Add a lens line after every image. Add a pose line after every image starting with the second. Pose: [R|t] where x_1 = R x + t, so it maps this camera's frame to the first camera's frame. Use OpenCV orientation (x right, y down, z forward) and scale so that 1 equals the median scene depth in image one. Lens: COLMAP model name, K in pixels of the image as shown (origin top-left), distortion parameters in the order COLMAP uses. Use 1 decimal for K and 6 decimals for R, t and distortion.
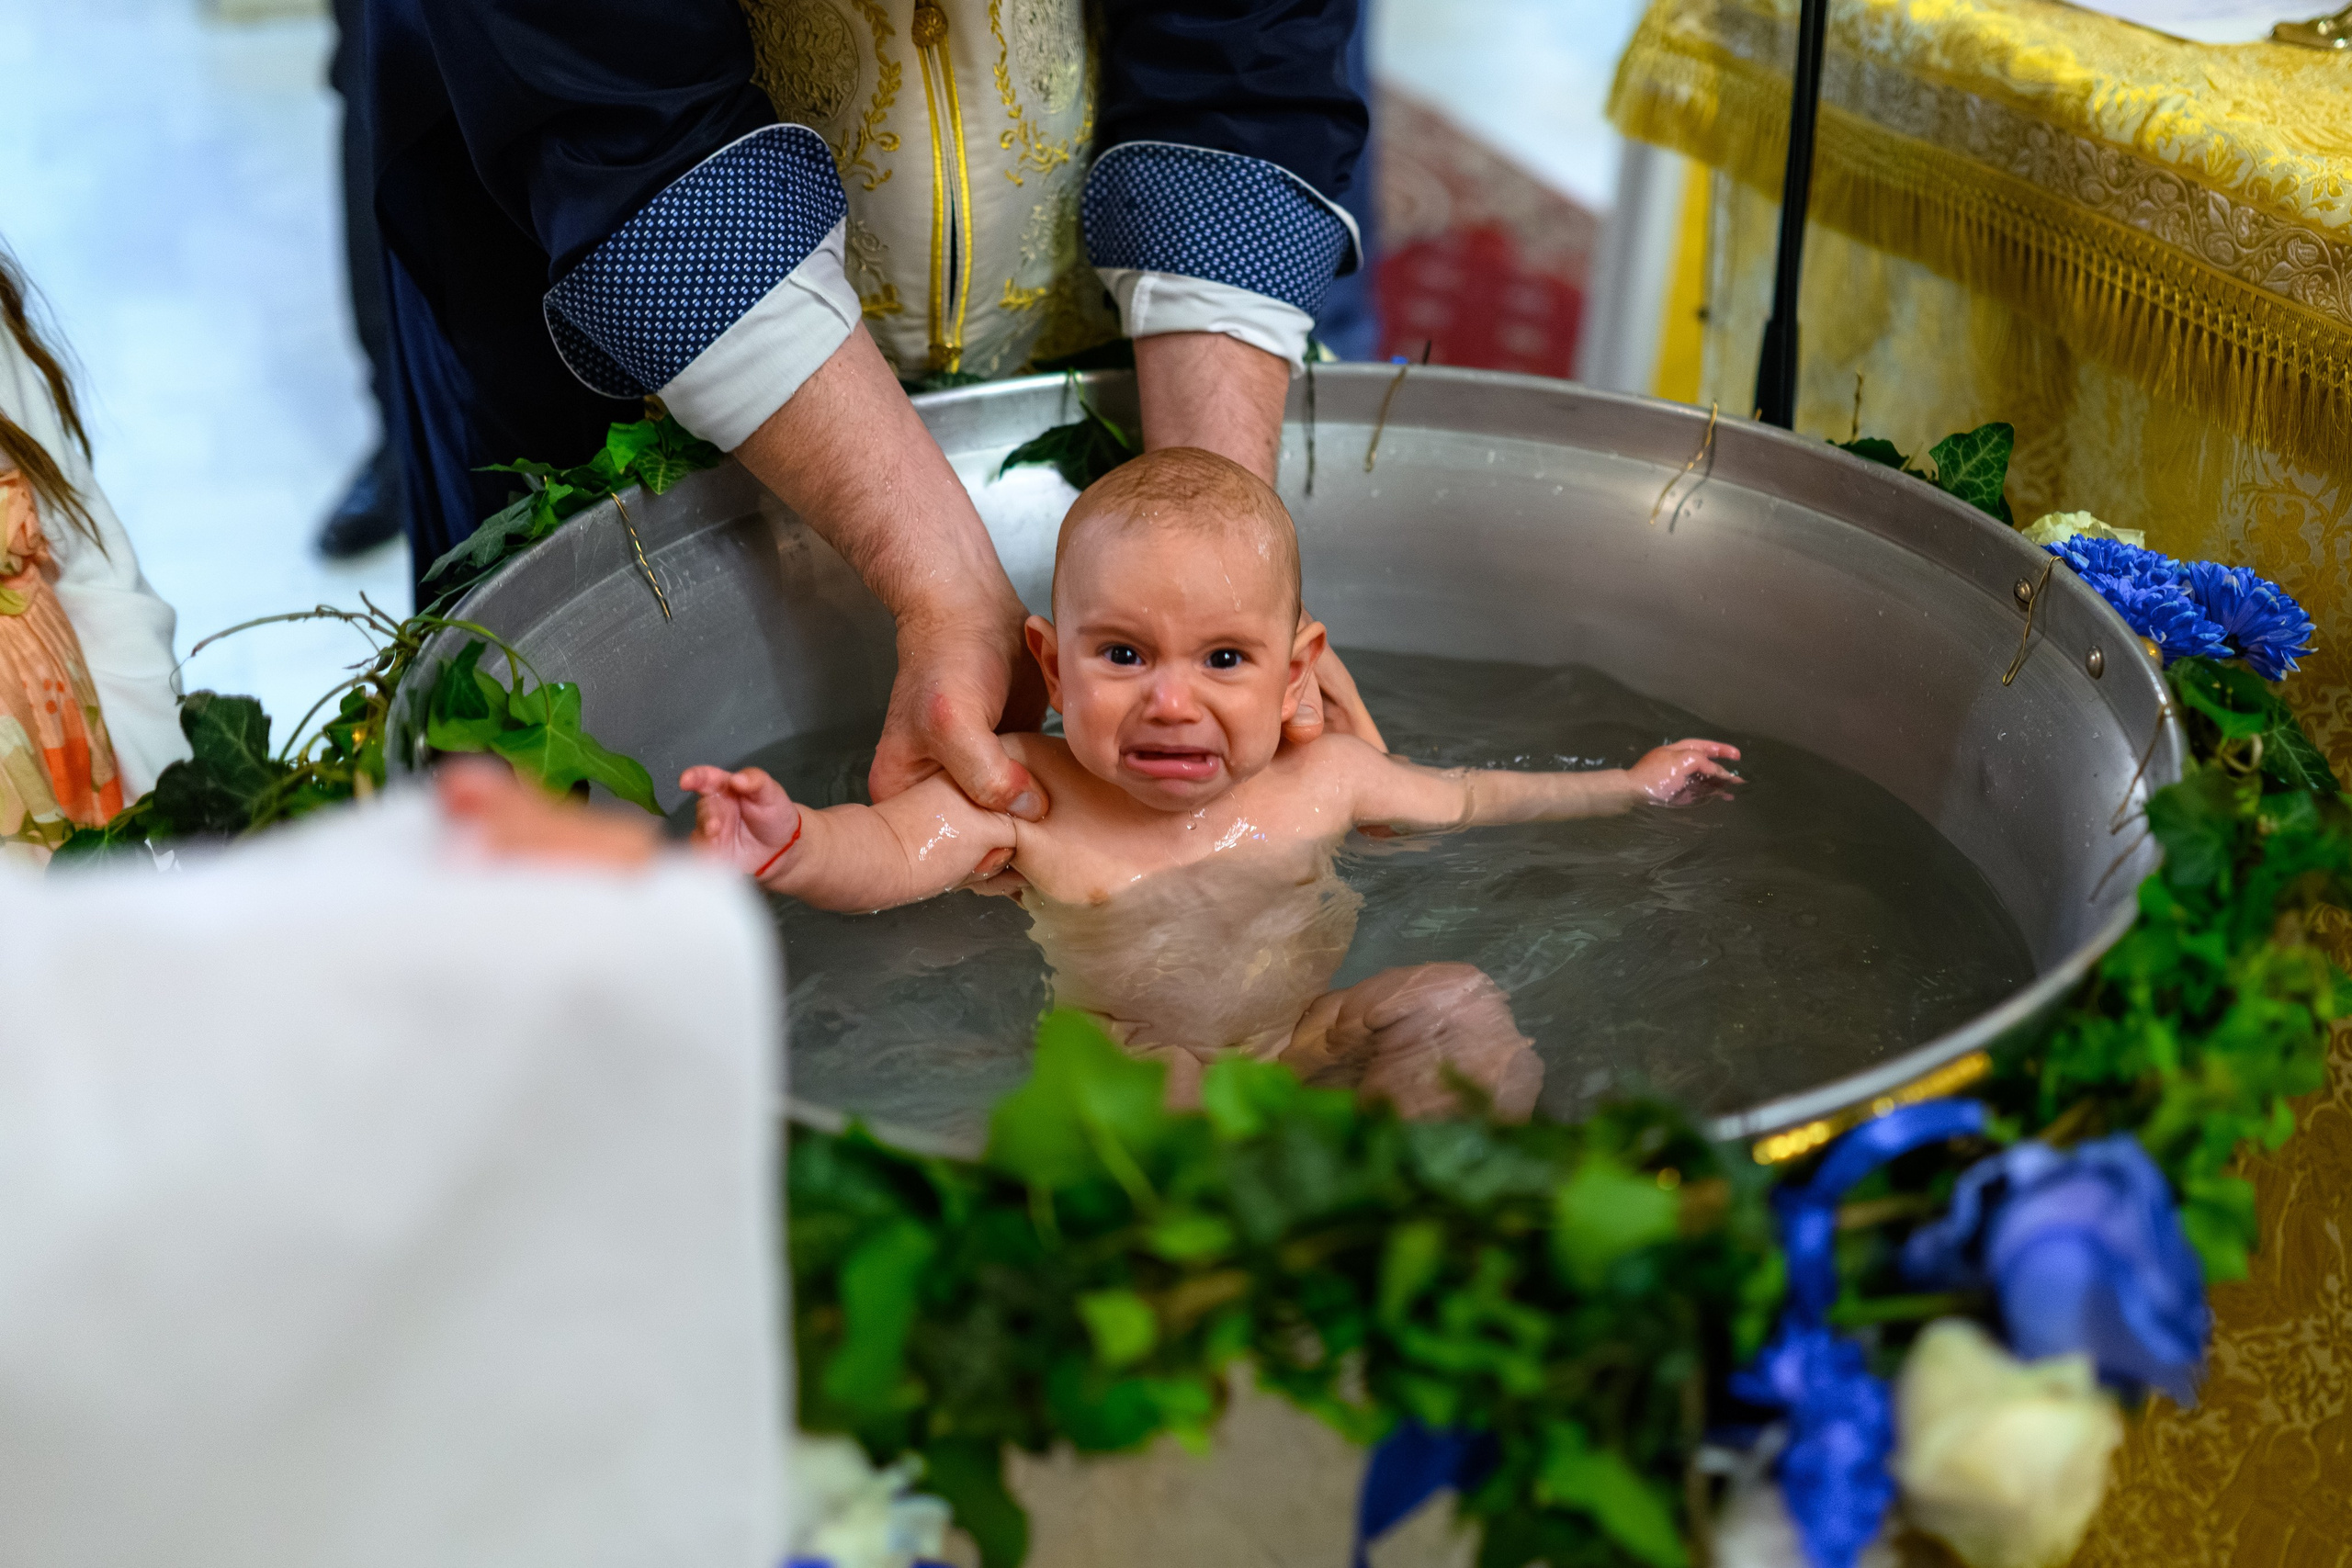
lens RADIAL K [[2190.4, 0, 1176.0], [0, 2190.4, 784.0], [0, 0, 1]] dist [-0.003201, -0.001888]
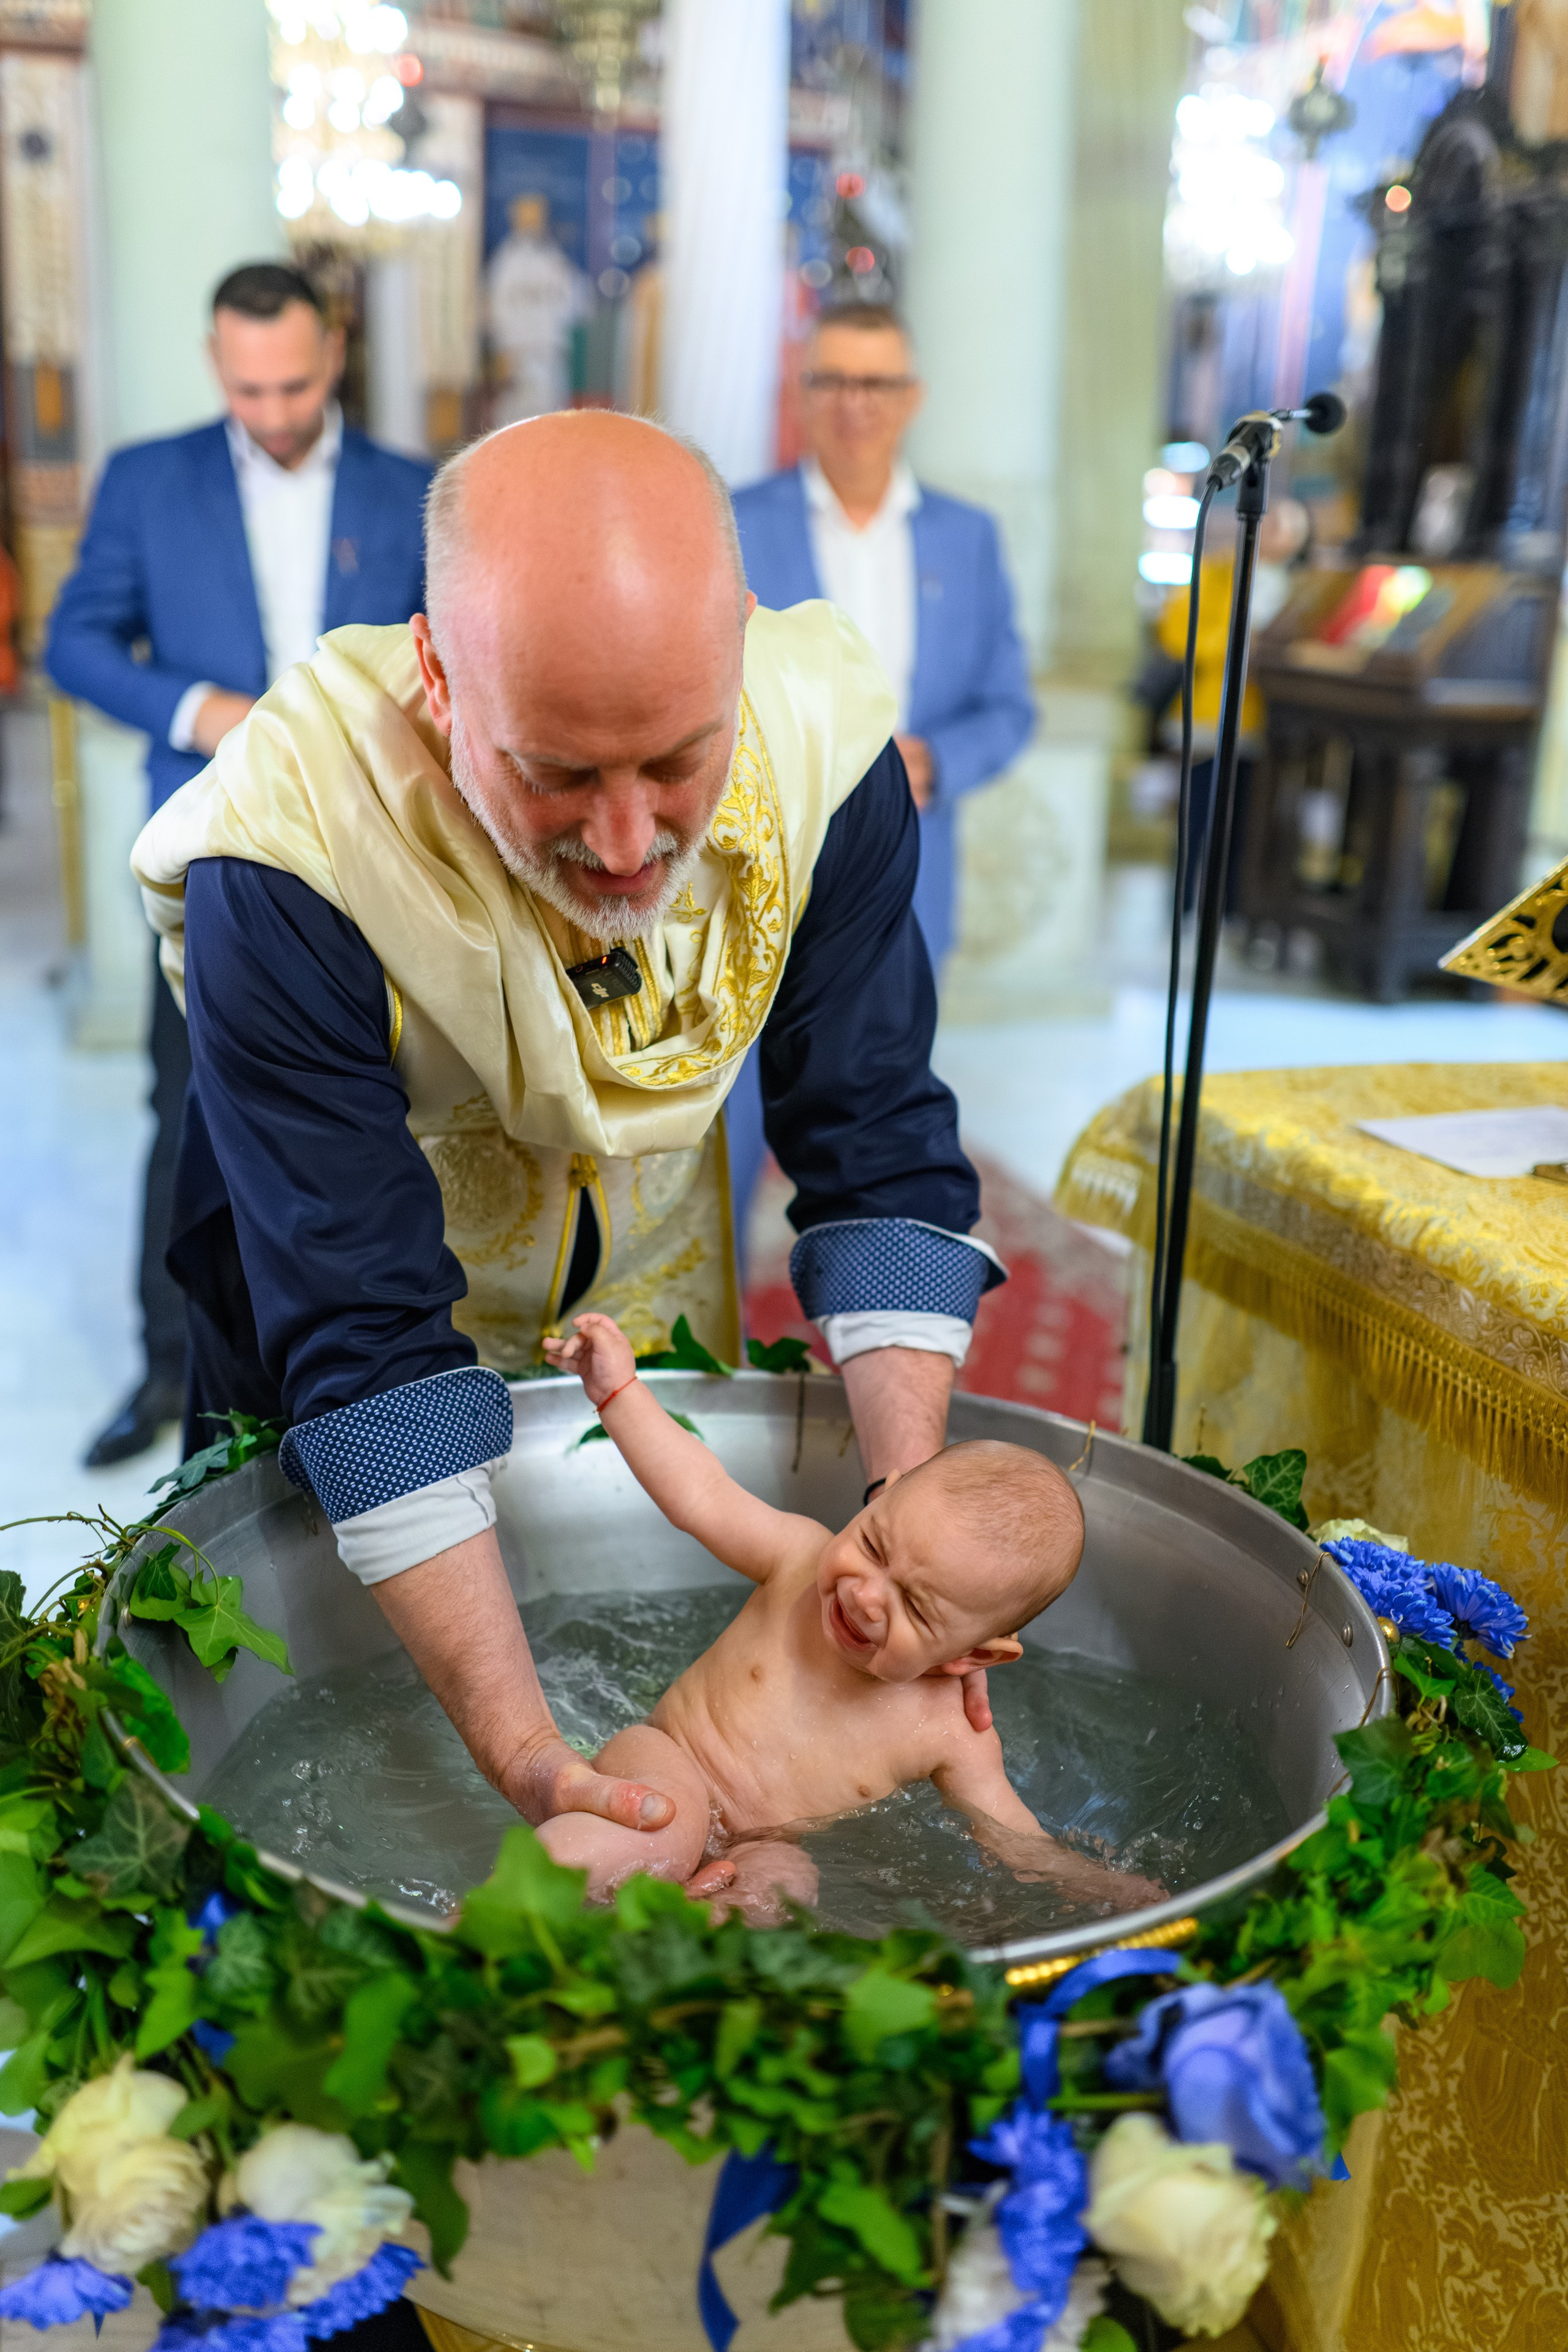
lens RADIAL K [[2190.7, 0, 770.9], [0, 2190.7, 1173.4], [0, 0, 1]] dist [-0.003201, -0.001888]
pose [[0.994619, 0.047381, -0.092130, 0.171898], [-0.067962, 0.969604, -0.235053, 0.009217], [0.078193, 0.240050, 0.967606, -0.374239]]
